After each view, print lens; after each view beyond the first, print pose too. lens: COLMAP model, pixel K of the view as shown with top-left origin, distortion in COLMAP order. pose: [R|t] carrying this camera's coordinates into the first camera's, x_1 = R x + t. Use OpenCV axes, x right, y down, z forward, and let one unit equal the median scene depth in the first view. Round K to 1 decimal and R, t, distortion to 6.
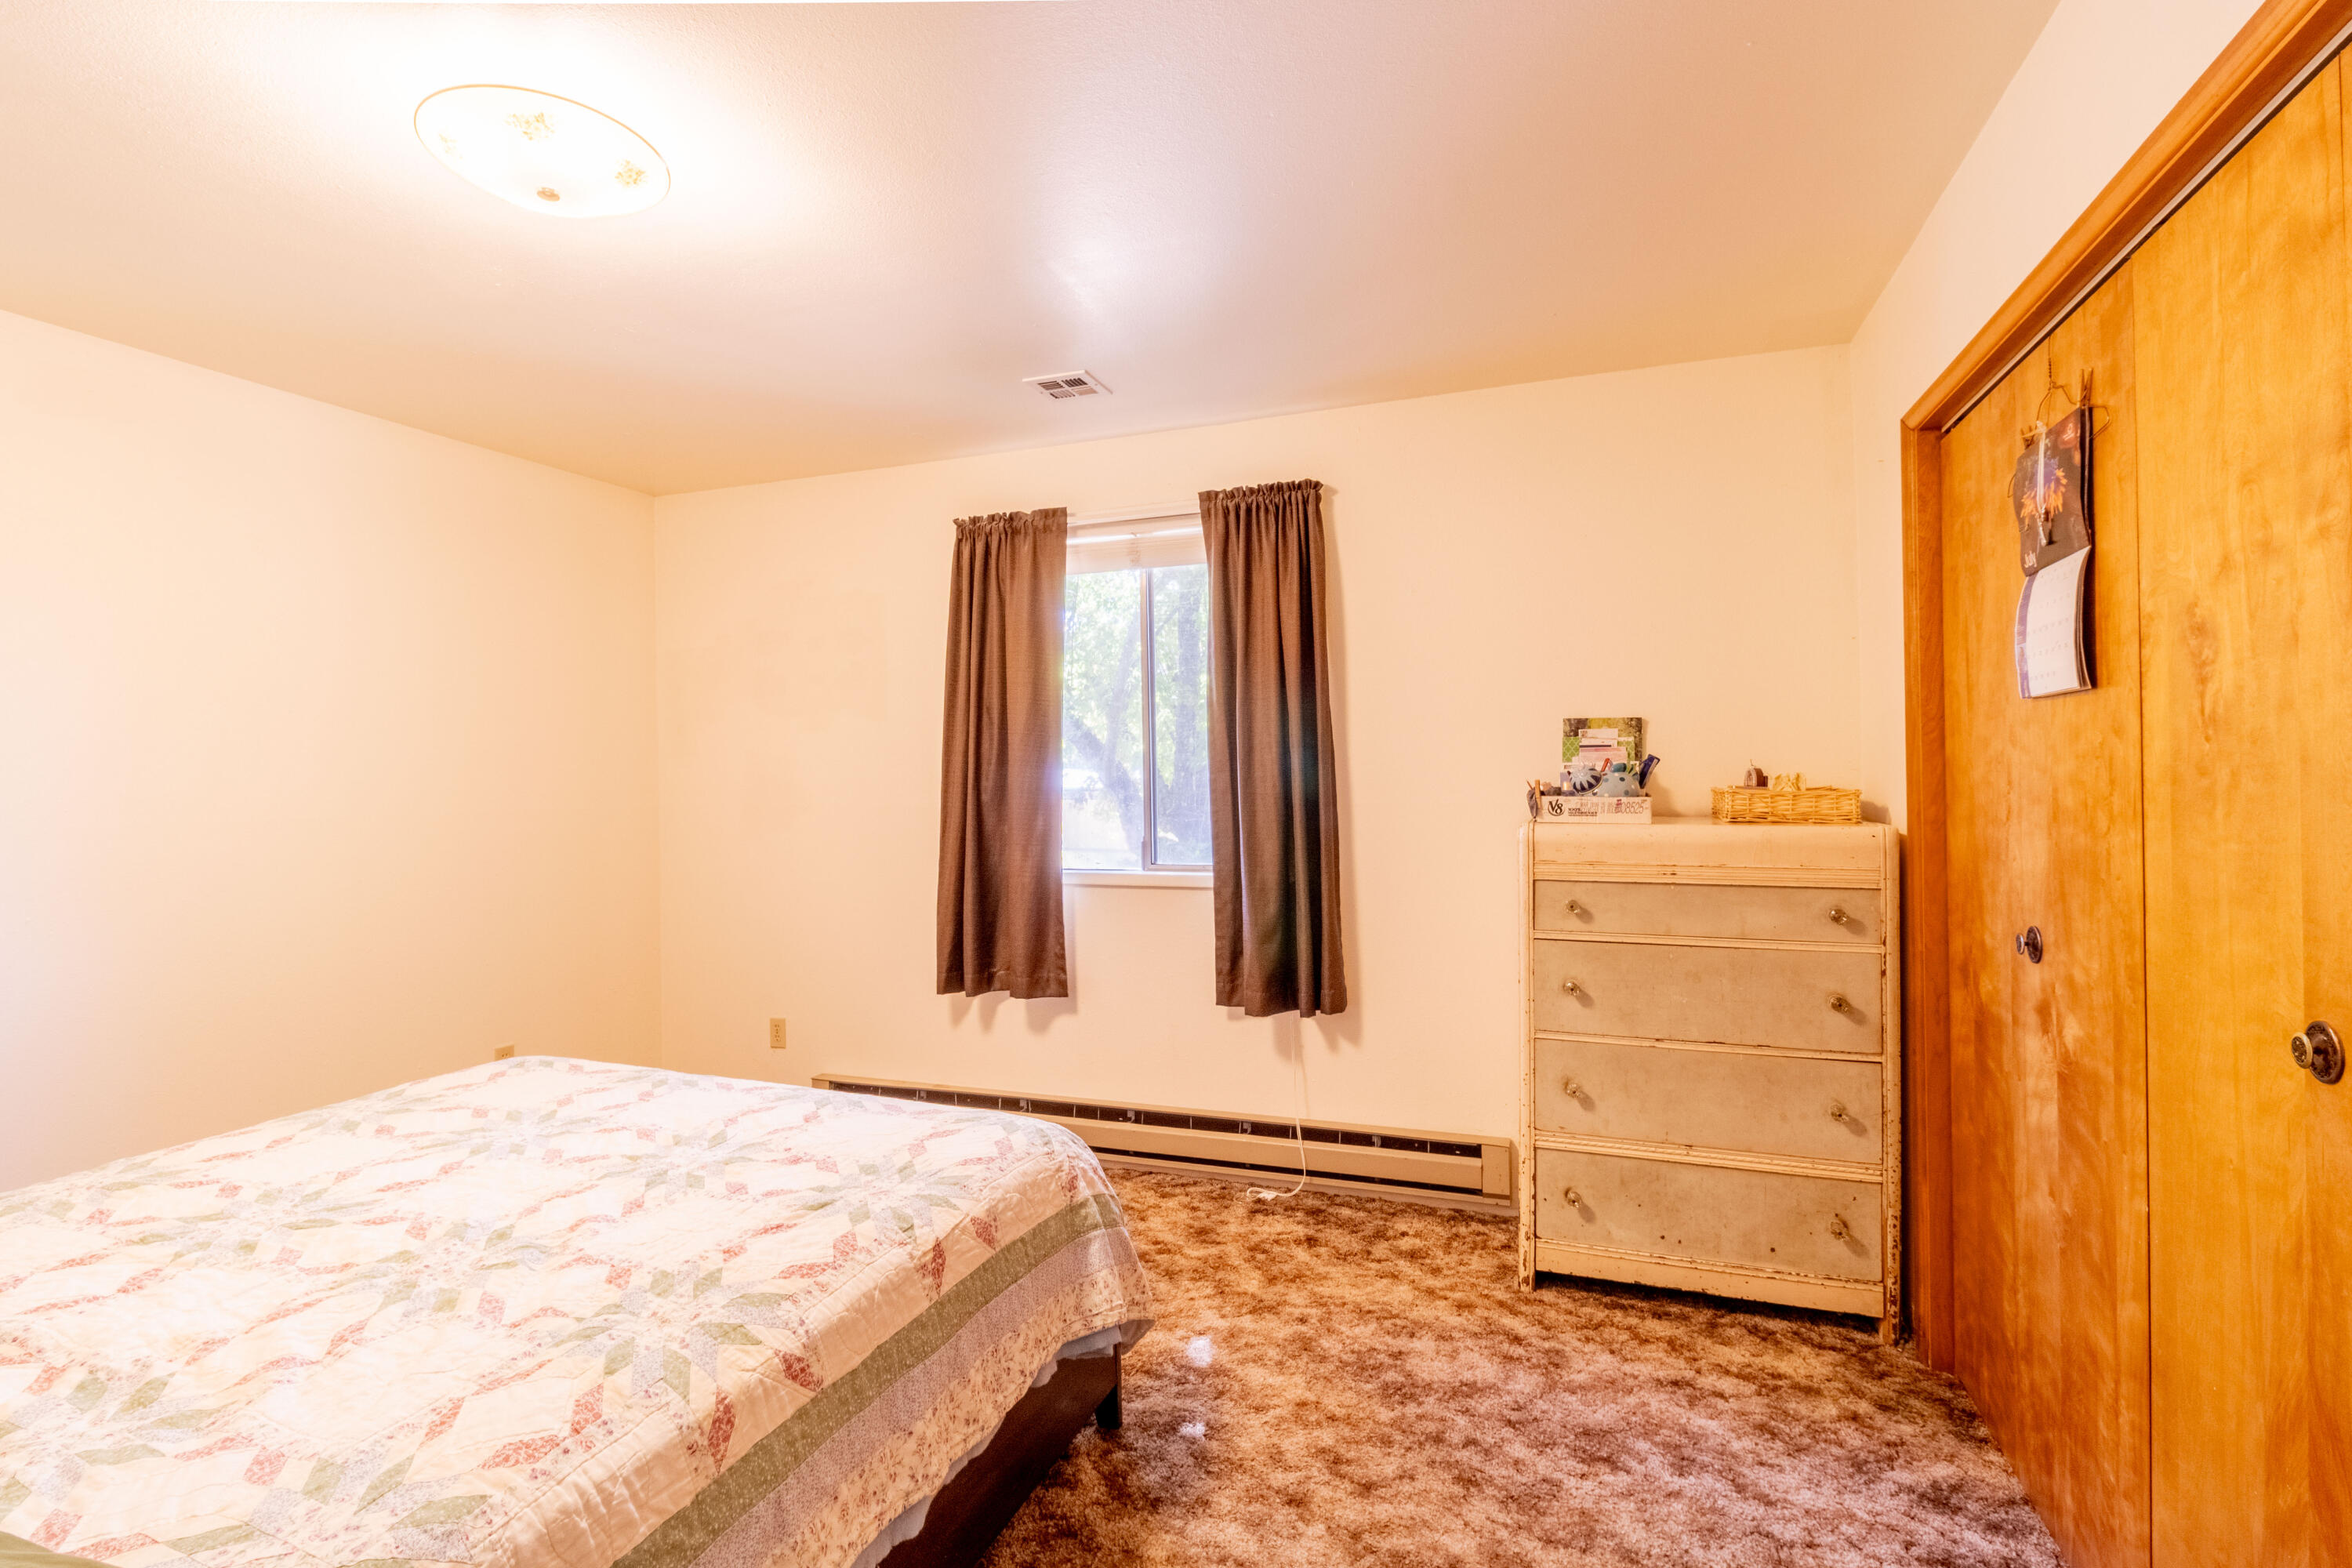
lens RADIAL K [[1120.3, 0, 1189.0], [0, 1120.3, 777.7], [0, 0, 1]] dist [-0.003751, -0.000676]
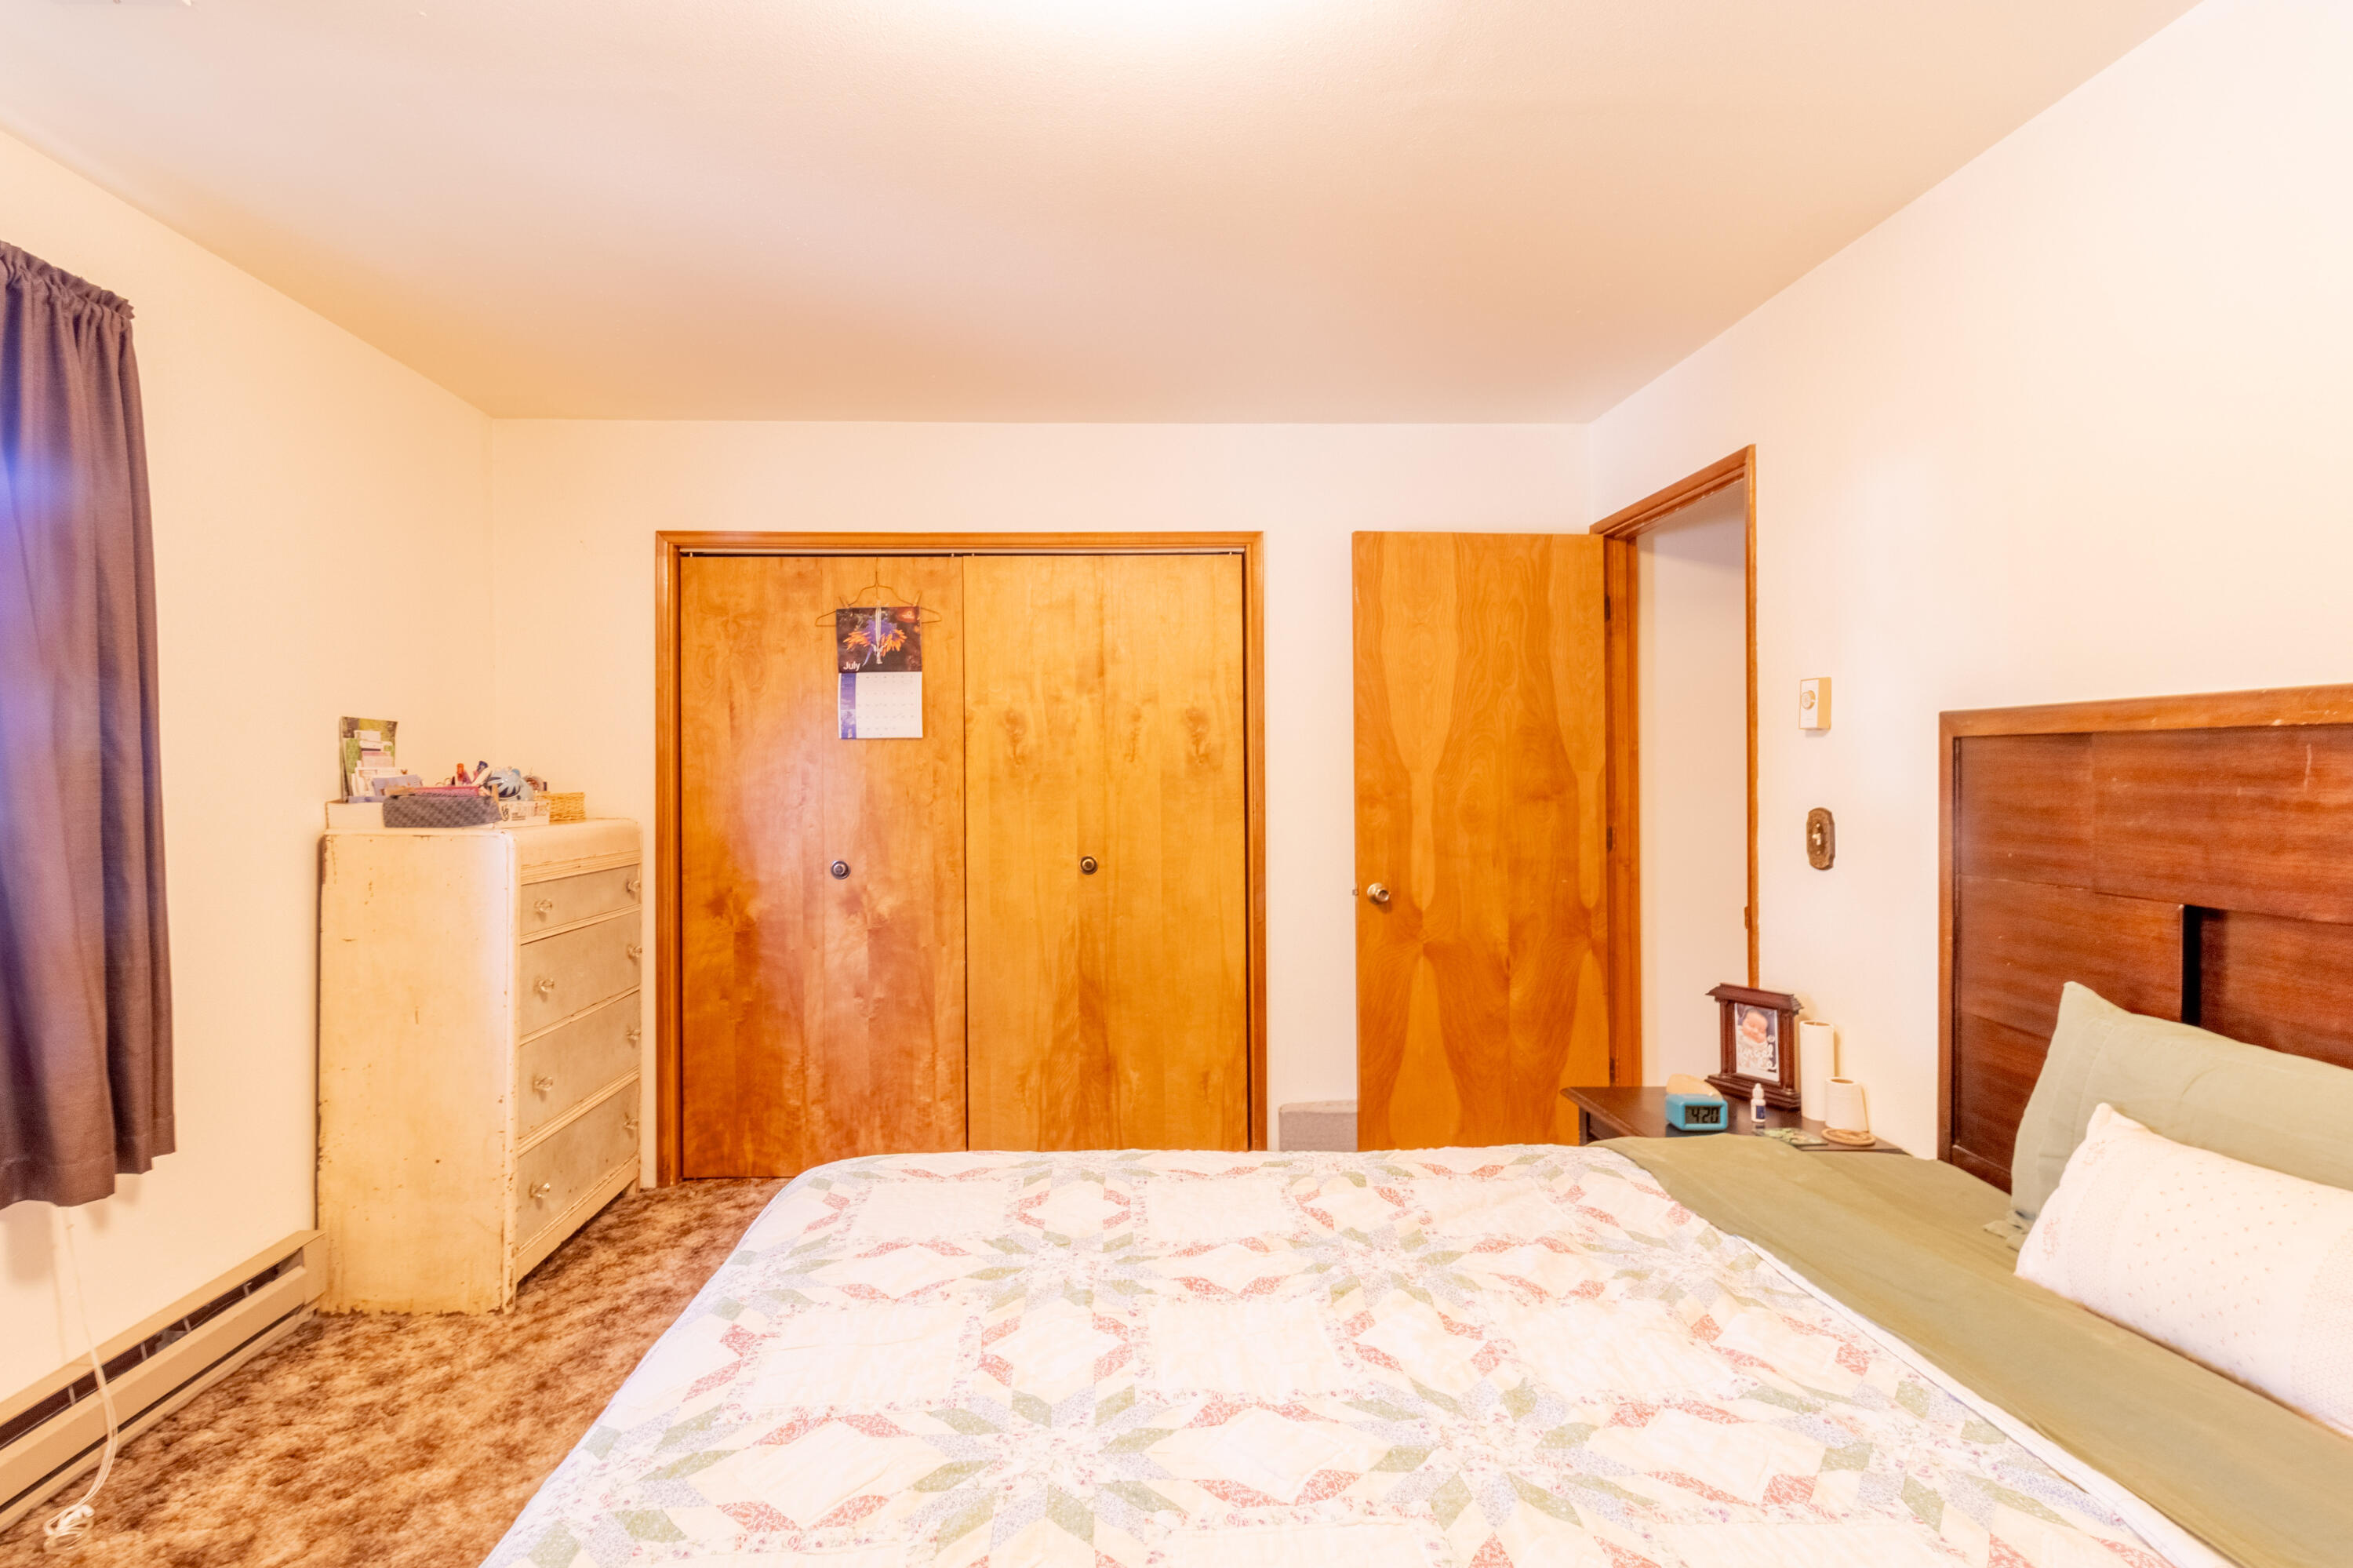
lens RADIAL K [[1120.8, 0, 1174.1], [0, 1120.8, 784.0], [0, 0, 1]] dist [-0.003751, -0.000676]
pose [[-0.411973, 0.006546, 0.911173, -0.723863], [0.013282, 0.999911, -0.001178, 0.009699], [-0.911099, 0.011617, -0.412023, 0.767699]]
